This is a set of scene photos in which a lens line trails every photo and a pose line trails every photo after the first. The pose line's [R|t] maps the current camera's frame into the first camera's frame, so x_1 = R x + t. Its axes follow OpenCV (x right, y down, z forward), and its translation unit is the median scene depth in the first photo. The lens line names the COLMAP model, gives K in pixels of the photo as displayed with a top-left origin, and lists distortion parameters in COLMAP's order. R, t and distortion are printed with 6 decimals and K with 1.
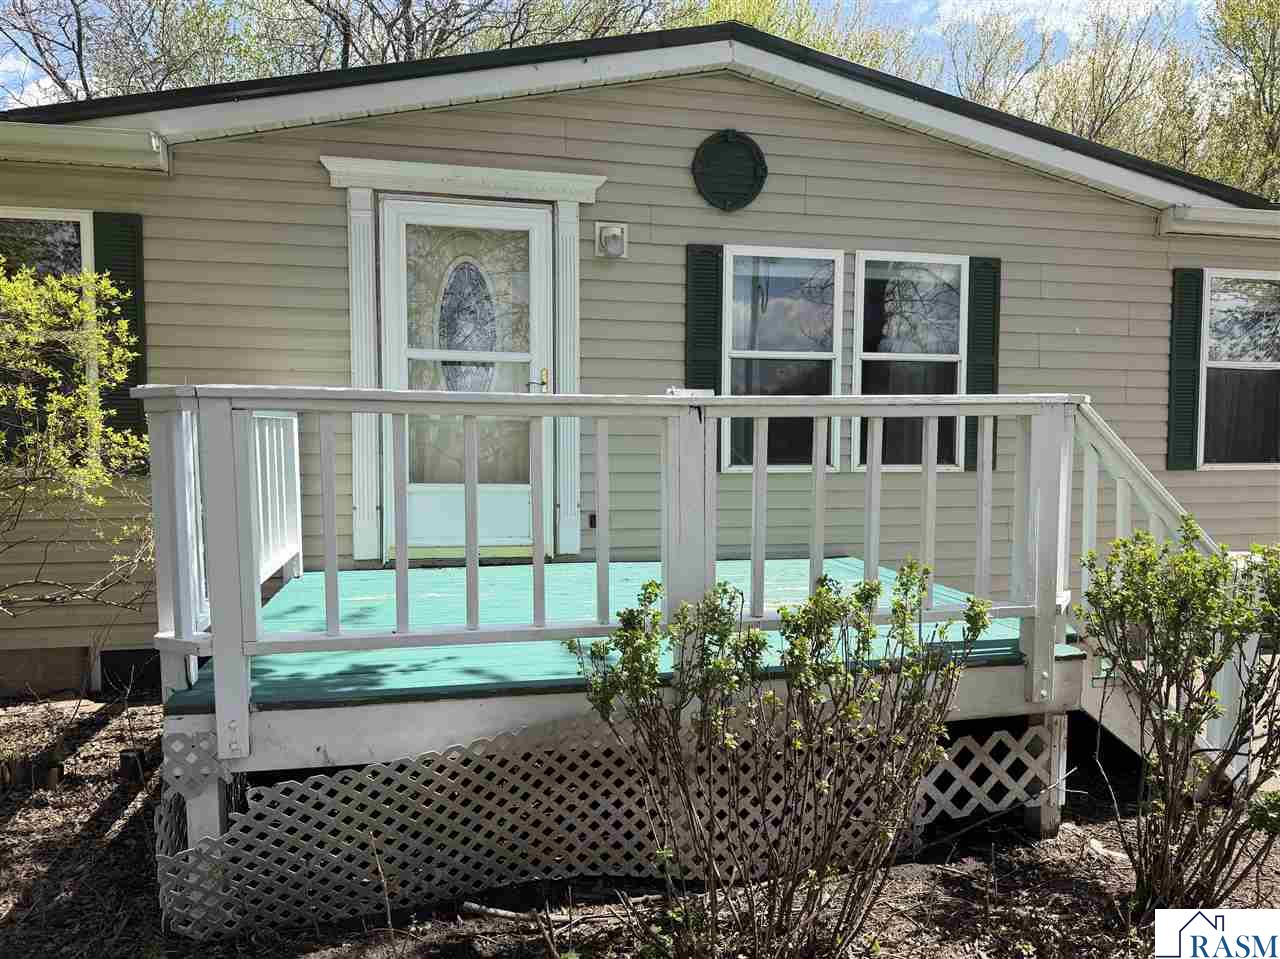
lens RADIAL K [[911.1, 0, 640.1], [0, 911.1, 487.2], [0, 0, 1]] dist [0.051146, -0.027655]
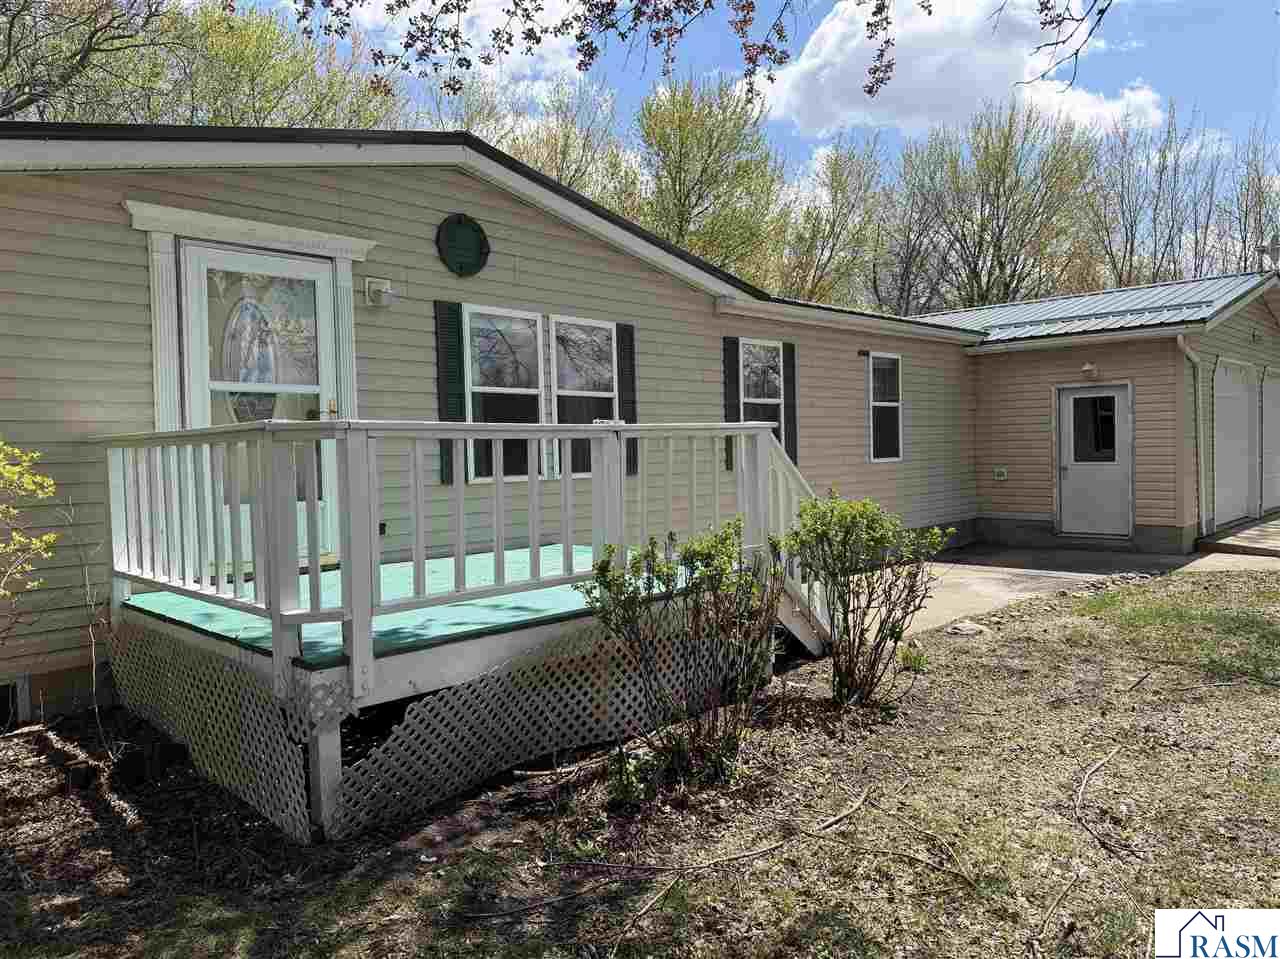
lens RADIAL K [[911.1, 0, 639.8], [0, 911.1, 478.8], [0, 0, 1]] dist [0.051146, -0.027655]
pose [[0.834433, -0.042360, 0.549479, -0.407220], [0.061579, 0.997964, -0.016579, 0.012313], [-0.547658, 0.047671, 0.835343, -0.174791]]
